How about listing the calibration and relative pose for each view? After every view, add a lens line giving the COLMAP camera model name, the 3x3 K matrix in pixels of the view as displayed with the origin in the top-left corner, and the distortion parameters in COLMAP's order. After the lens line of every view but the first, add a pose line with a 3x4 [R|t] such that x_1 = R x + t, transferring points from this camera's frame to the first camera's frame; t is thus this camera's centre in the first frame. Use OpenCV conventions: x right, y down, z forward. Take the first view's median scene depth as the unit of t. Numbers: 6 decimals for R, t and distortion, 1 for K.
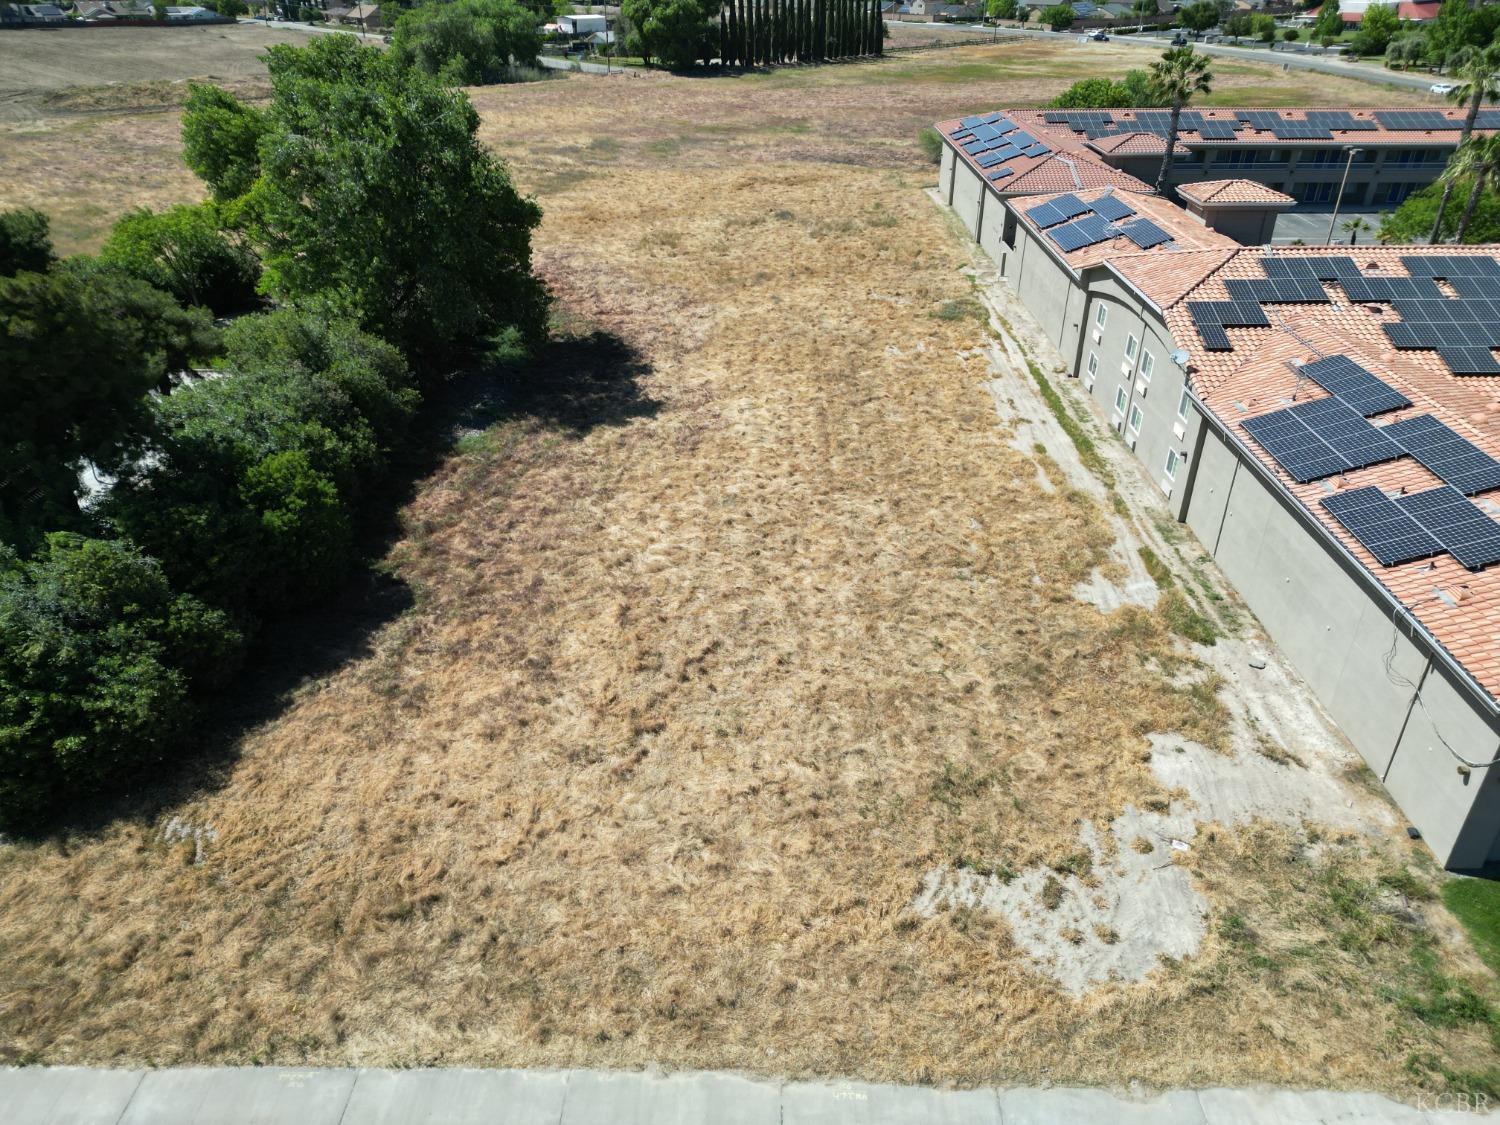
lens RADIAL K [[1049.1, 0, 757.7], [0, 1049.1, 557.7], [0, 0, 1]] dist [0.049161, -0.036877]
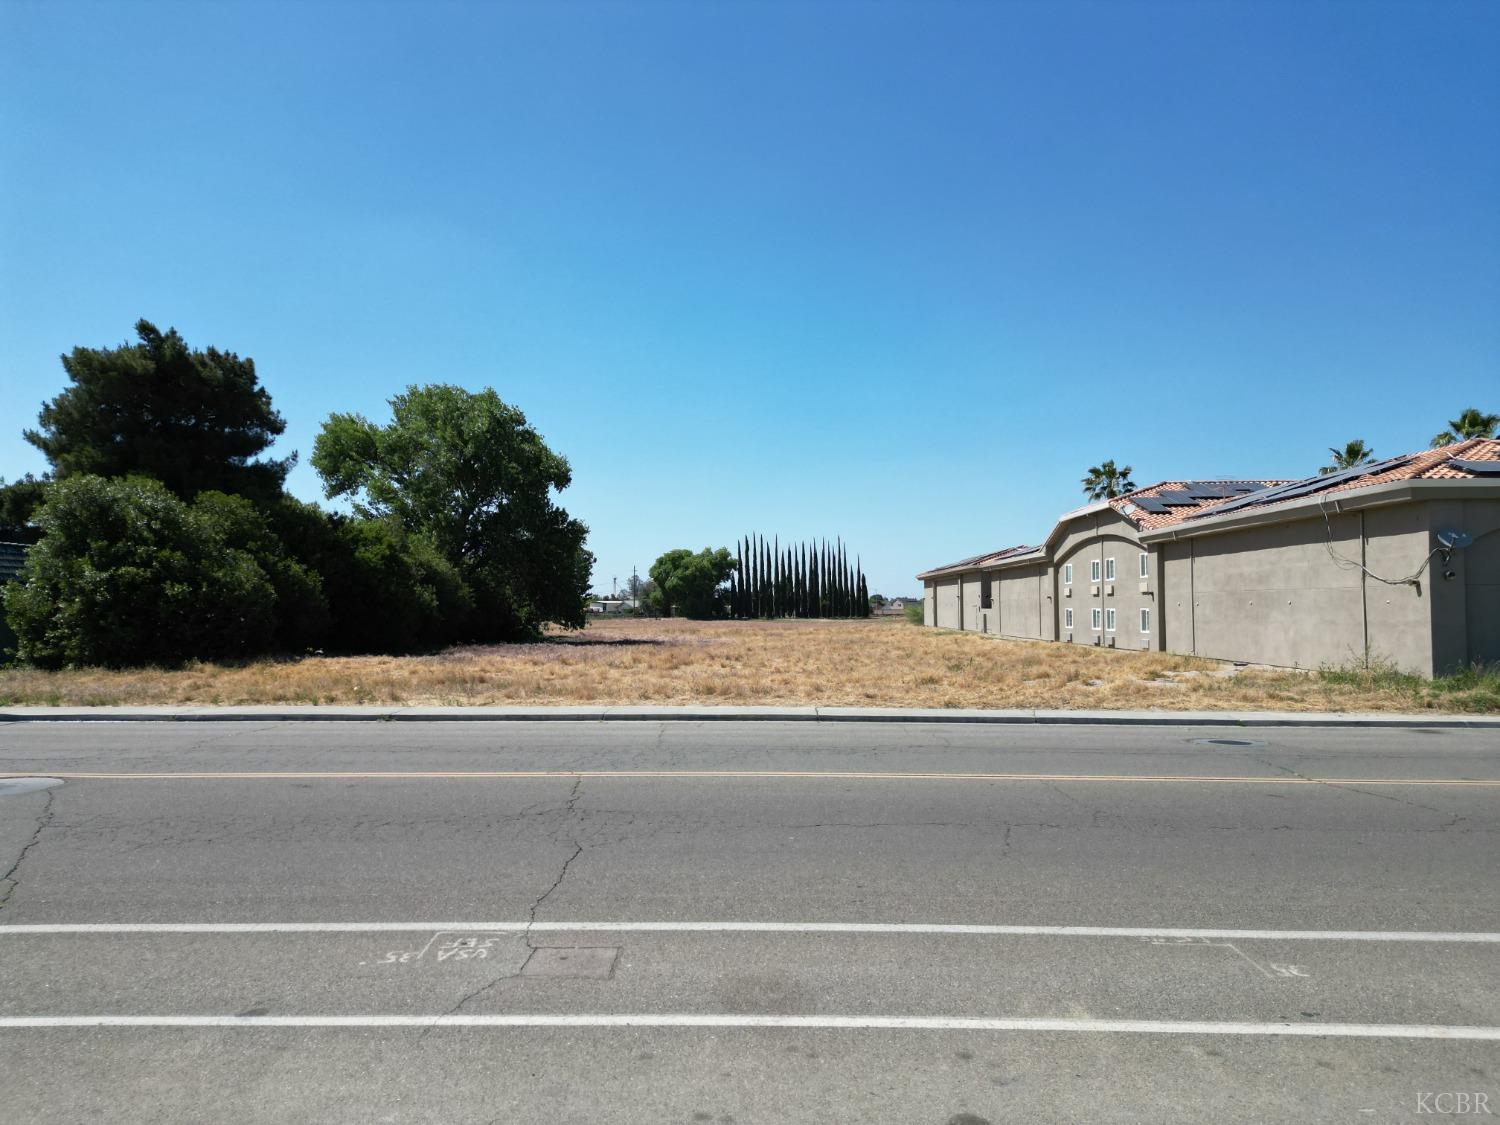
lens RADIAL K [[1049.1, 0, 752.6], [0, 1049.1, 576.3], [0, 0, 1]] dist [0.049161, -0.036877]
pose [[0.999976, 0.003753, -0.005738, -0.019292], [-0.006229, 0.846960, -0.531621, 0.535124], [0.002865, 0.531644, 0.846963, 0.029049]]
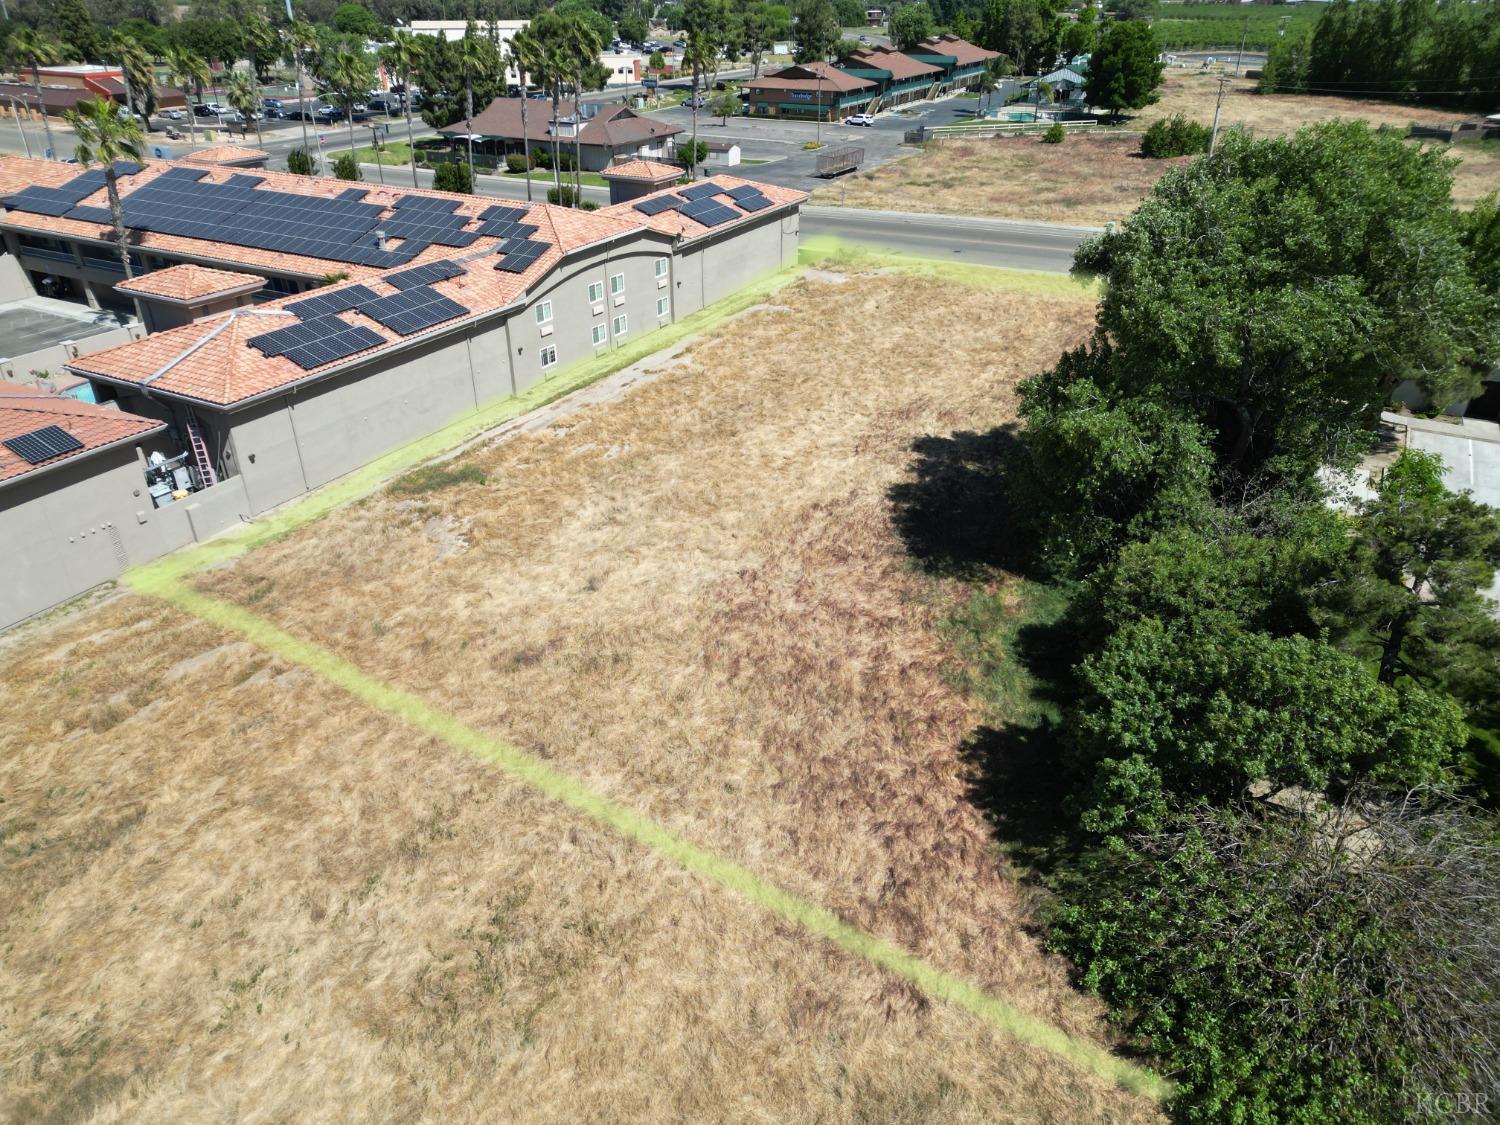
lens RADIAL K [[1049.1, 0, 737.9], [0, 1049.1, 558.8], [0, 0, 1]] dist [0.049161, -0.036877]
pose [[-0.876132, -0.224121, 0.426806, -0.545676], [0.247335, 0.550961, 0.797037, -1.275168], [-0.413786, 0.803873, -0.427282, 2.199040]]
